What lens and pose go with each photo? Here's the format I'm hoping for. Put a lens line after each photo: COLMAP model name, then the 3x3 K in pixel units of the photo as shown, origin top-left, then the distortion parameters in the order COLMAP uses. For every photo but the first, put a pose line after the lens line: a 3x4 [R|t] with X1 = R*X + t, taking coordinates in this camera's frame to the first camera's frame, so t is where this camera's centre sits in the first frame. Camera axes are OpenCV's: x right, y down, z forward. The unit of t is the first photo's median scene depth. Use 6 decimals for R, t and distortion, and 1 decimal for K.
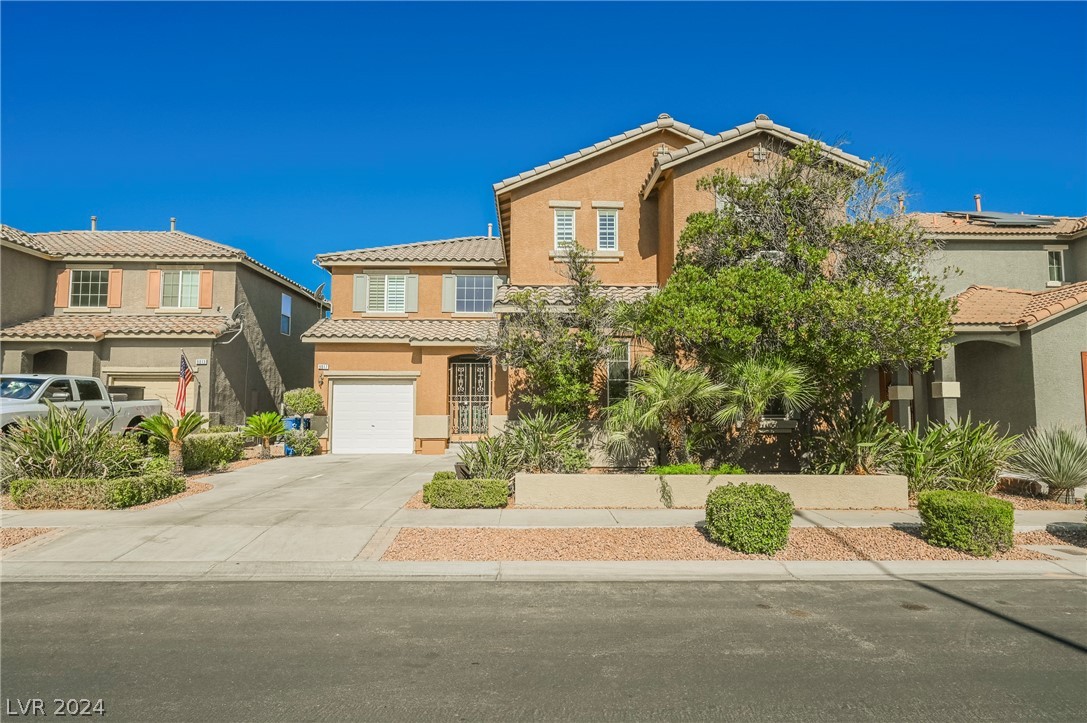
lens RADIAL K [[623.2, 0, 543.1], [0, 623.2, 363.8], [0, 0, 1]] dist [-0.000001, -0.001816]
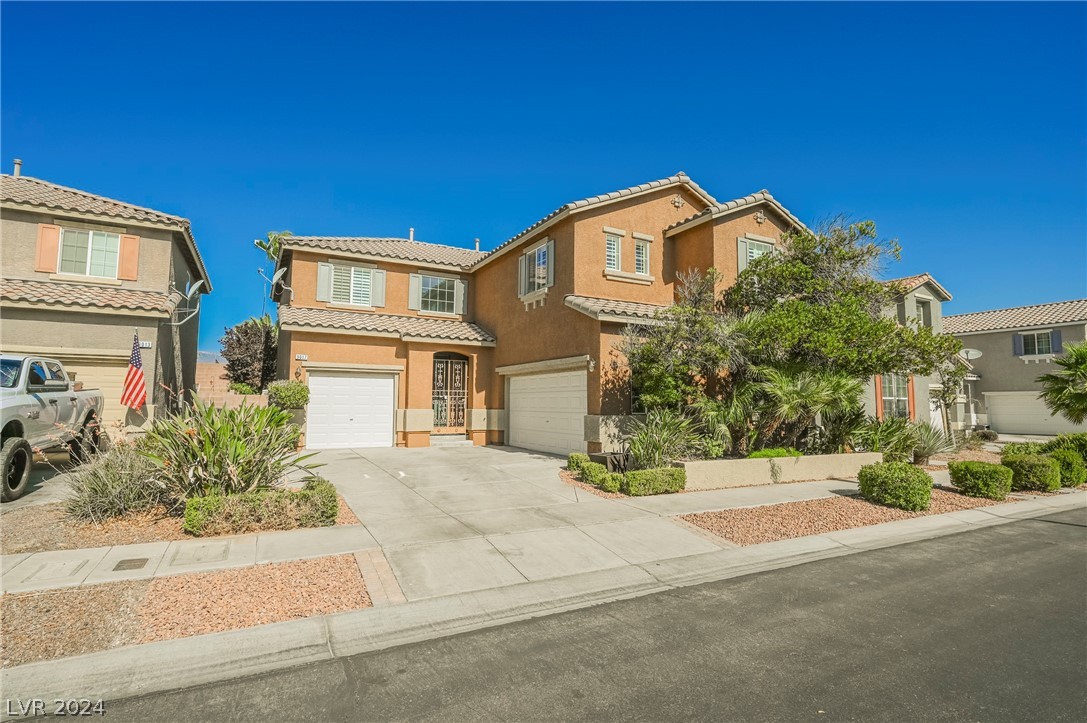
lens RADIAL K [[529.1, 0, 543.5], [0, 529.1, 359.6], [0, 0, 1]] dist [-0.001355, 0.000645]
pose [[0.892086, 0.044412, 0.449678, -0.383922], [-0.041739, 0.999003, -0.015862, 0.005920], [-0.449933, -0.004618, 0.893050, 0.122092]]
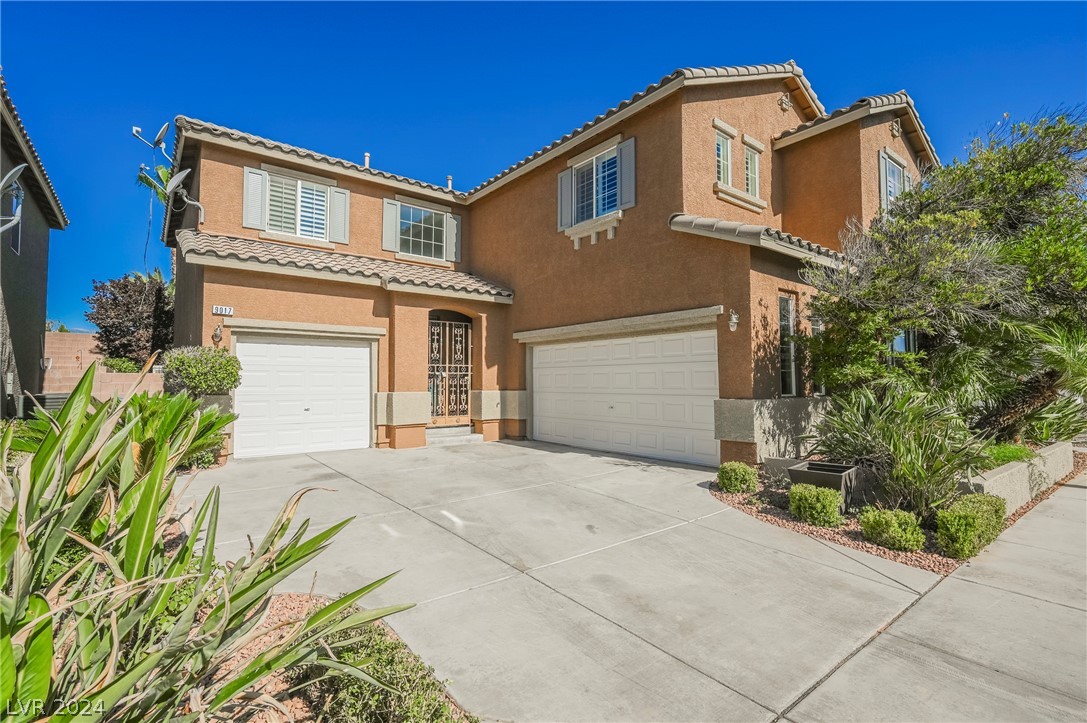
lens RADIAL K [[505.4, 0, 543.8], [0, 505.4, 360.2], [0, 0, 1]] dist [-0.001381, 0.000220]
pose [[0.802325, 0.023460, 0.596426, -0.390336], [-0.042791, 0.998917, 0.018272, 0.029492], [-0.595351, -0.040182, 0.802460, 0.445197]]
